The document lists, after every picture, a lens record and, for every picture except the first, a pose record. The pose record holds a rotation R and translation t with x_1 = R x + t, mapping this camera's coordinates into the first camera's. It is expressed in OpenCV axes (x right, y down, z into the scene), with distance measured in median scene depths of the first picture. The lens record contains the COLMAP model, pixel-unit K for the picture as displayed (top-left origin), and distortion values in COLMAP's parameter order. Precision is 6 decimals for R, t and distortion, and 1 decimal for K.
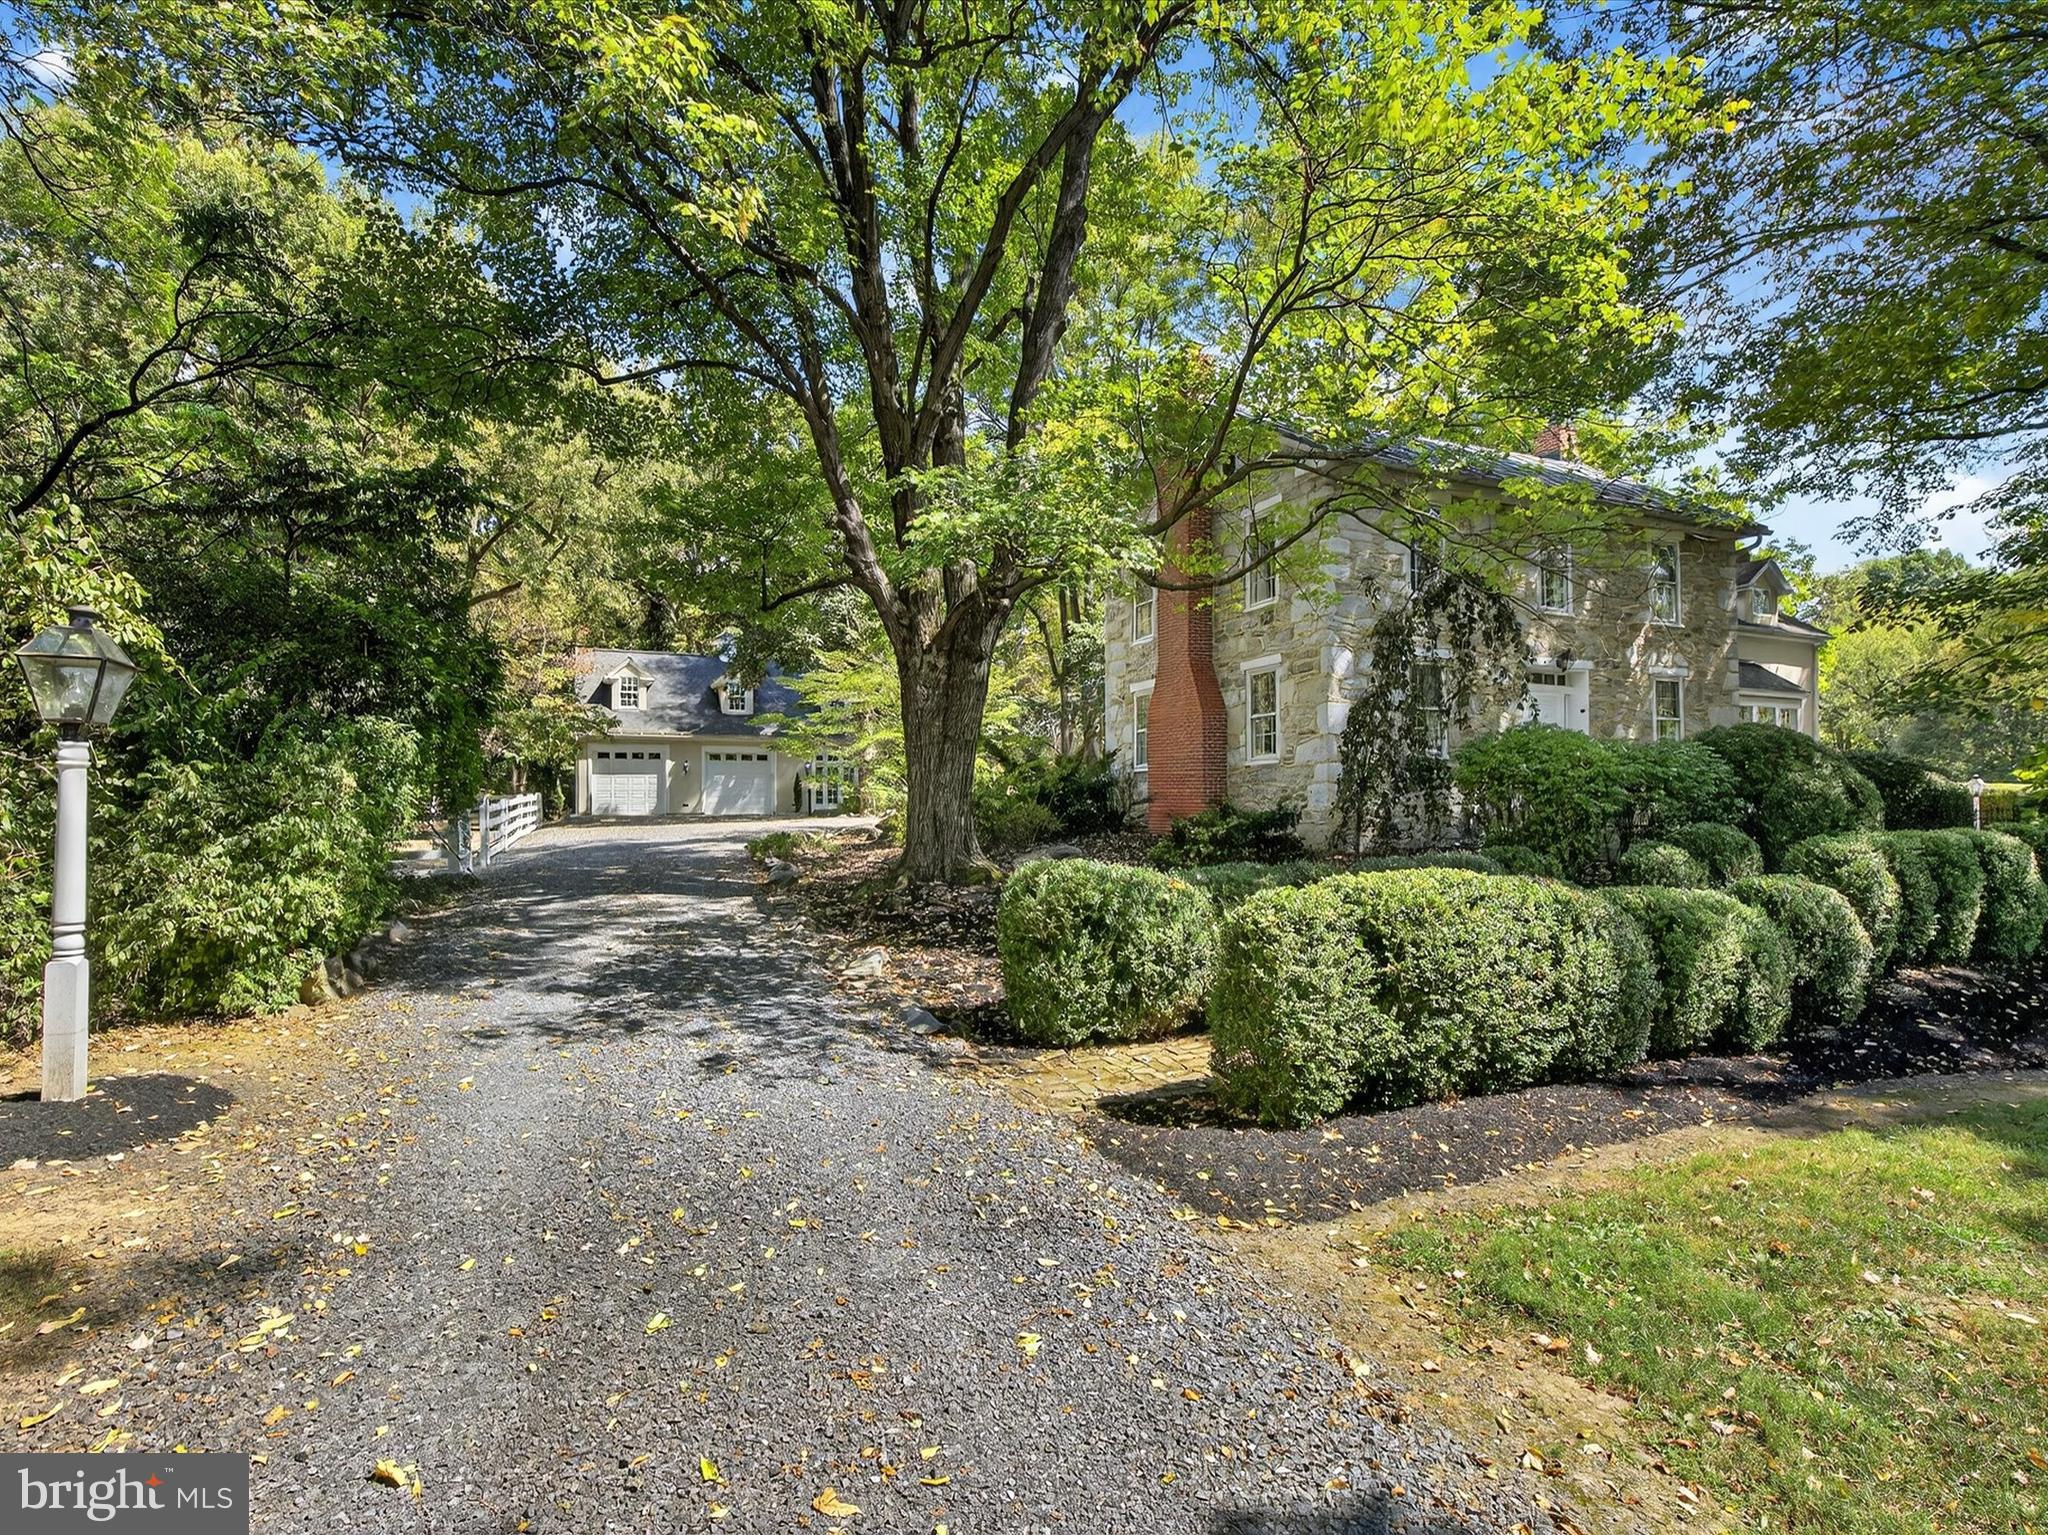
lens RADIAL K [[1013.9, 0, 1025.3], [0, 1013.9, 779.2], [0, 0, 1]] dist [0.002375, -0.000922]
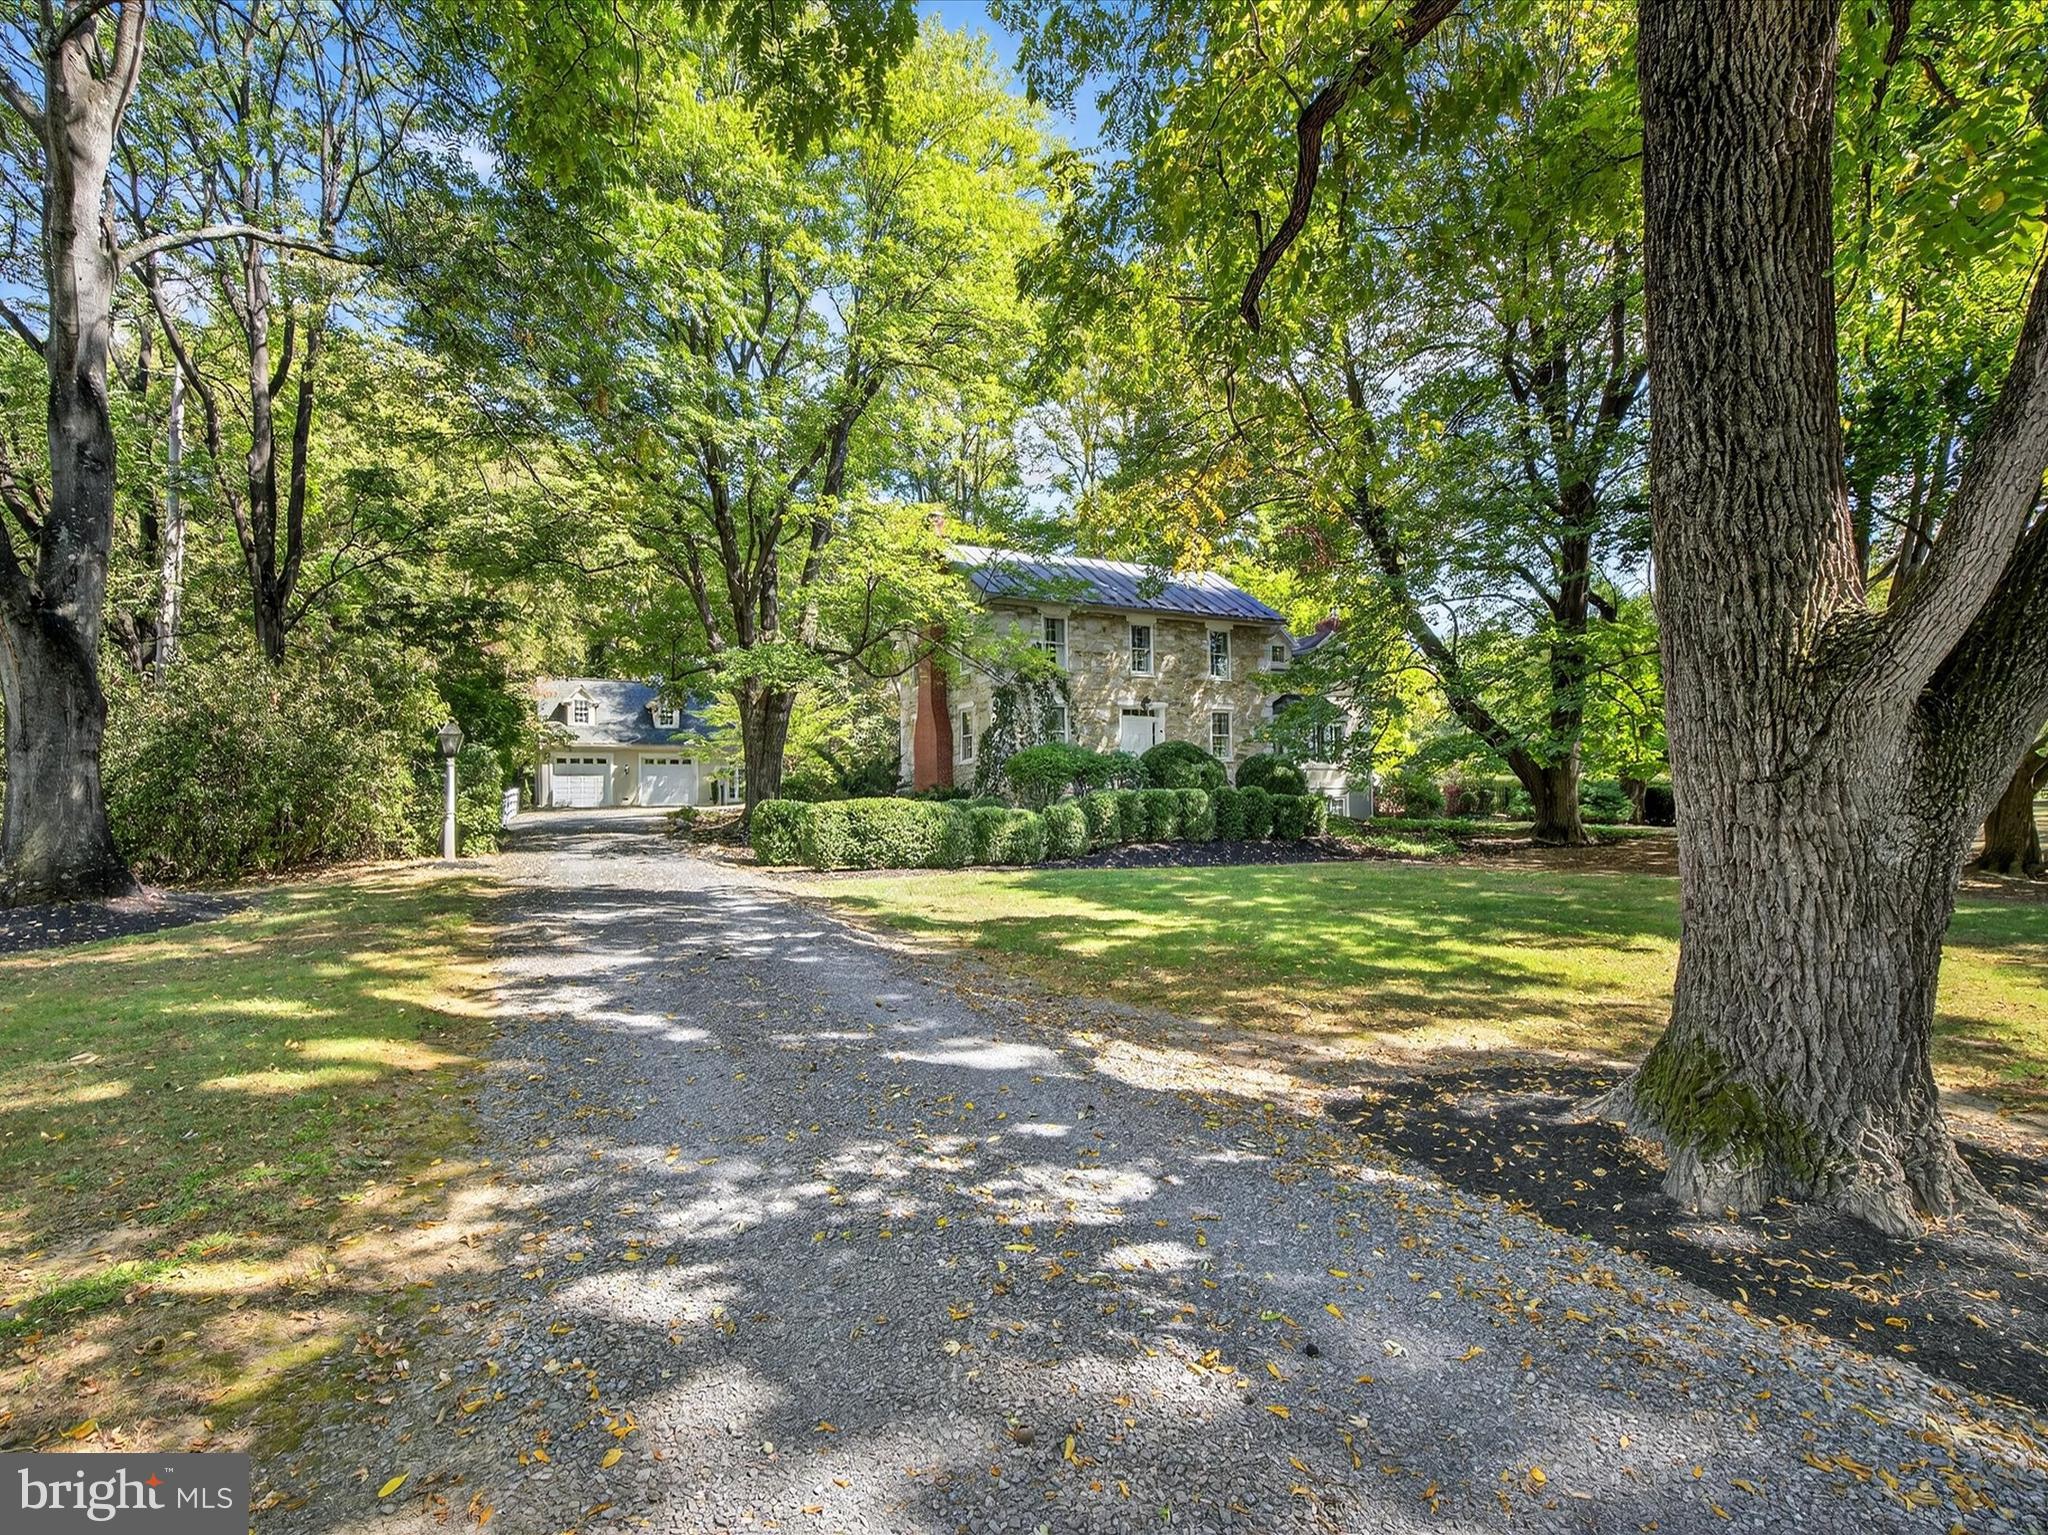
lens RADIAL K [[1013.9, 0, 1027.1], [0, 1013.9, 782.8], [0, 0, 1]] dist [0.002375, -0.000922]
pose [[0.998399, -0.007733, 0.056031, 0.239937], [0.007669, 0.999970, 0.001362, 0.016490], [-0.056039, -0.000930, 0.998428, -0.745083]]
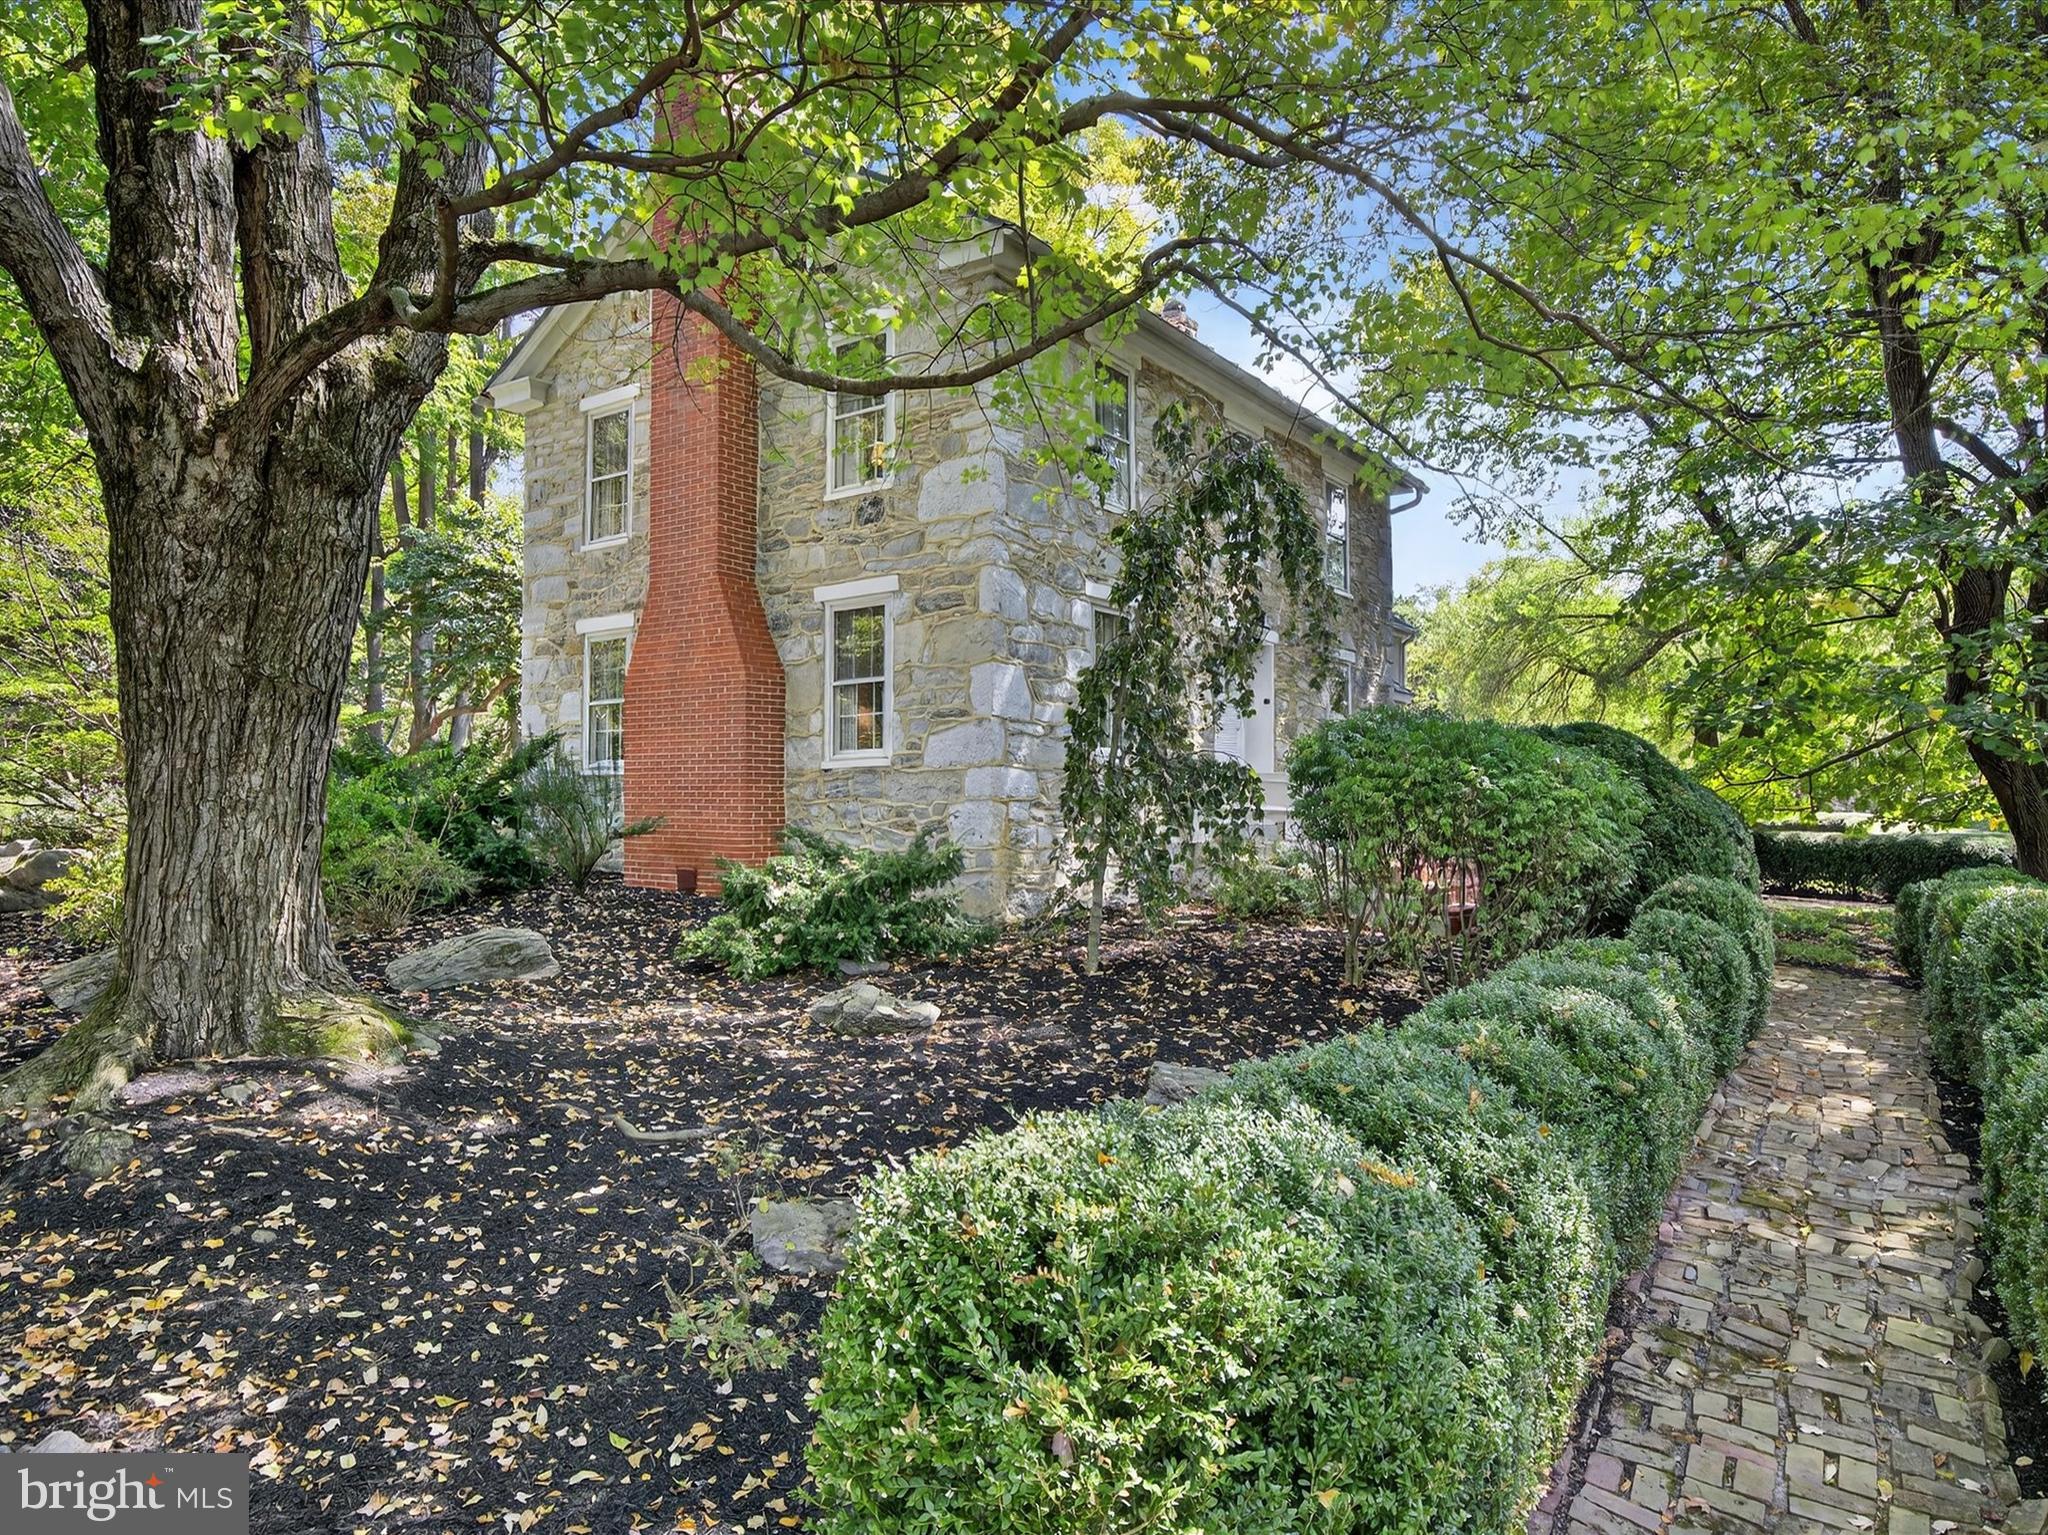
lens RADIAL K [[1291.9, 0, 1020.1], [0, 1291.9, 763.8], [0, 0, 1]] dist [-0.007662, 0.000023]
pose [[0.856982, 0.022071, 0.514873, -0.060182], [-0.011082, 0.999641, -0.024406, -0.001032], [-0.515227, 0.015210, 0.856919, 0.333344]]
